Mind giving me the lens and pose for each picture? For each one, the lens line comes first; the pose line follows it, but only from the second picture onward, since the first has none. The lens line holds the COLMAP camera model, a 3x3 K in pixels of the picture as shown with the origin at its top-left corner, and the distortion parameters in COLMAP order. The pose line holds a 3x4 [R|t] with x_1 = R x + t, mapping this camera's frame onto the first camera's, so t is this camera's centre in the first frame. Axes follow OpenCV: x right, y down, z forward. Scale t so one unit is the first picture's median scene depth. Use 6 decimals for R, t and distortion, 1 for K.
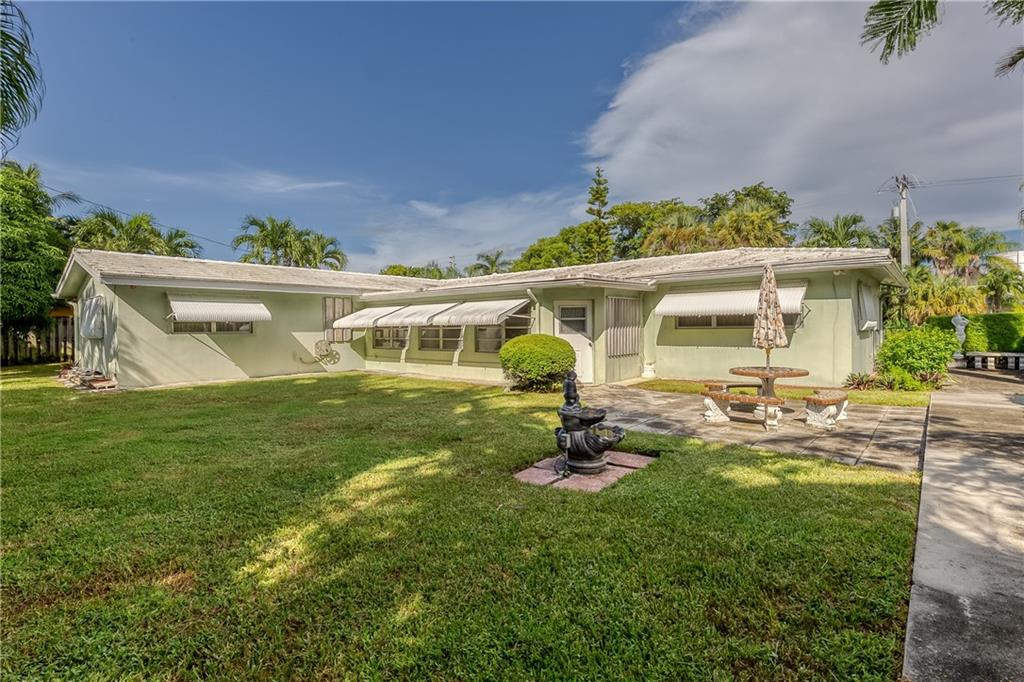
lens RADIAL K [[476.6, 0, 512.0], [0, 476.6, 341.0], [0, 0, 1]] dist [0.000433, -0.000014]
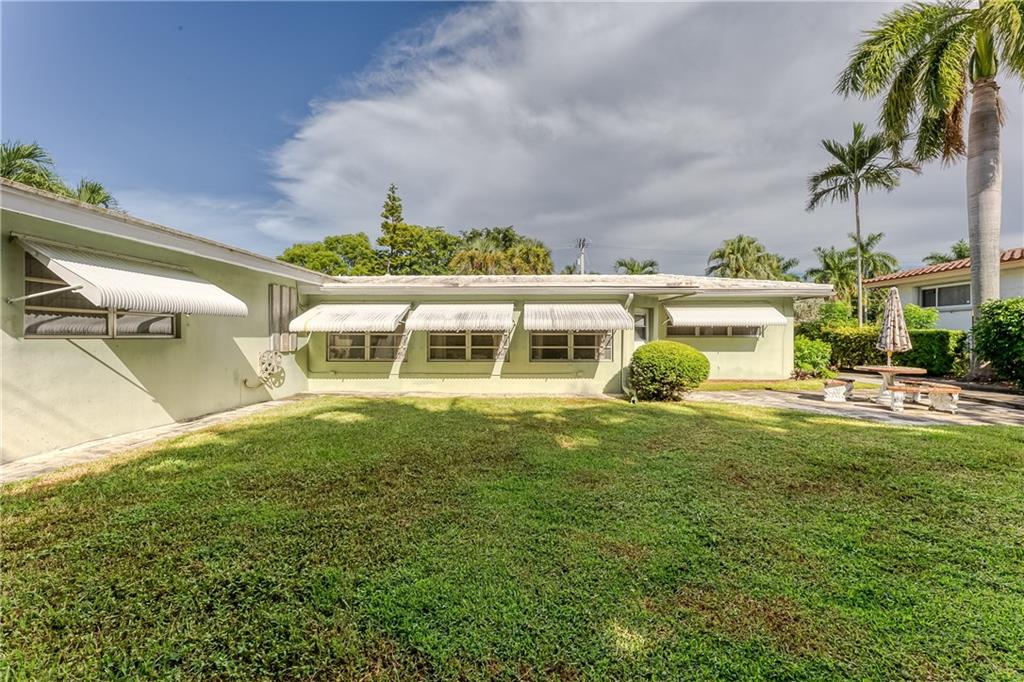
lens RADIAL K [[405.4, 0, 512.0], [0, 405.4, 341.0], [0, 0, 1]] dist [-0.070202, -0.000057]
pose [[0.759562, 0.002308, 0.650431, -0.481100], [0.009131, 0.999857, -0.014212, -0.003619], [-0.650371, 0.016734, 0.759432, 0.382116]]
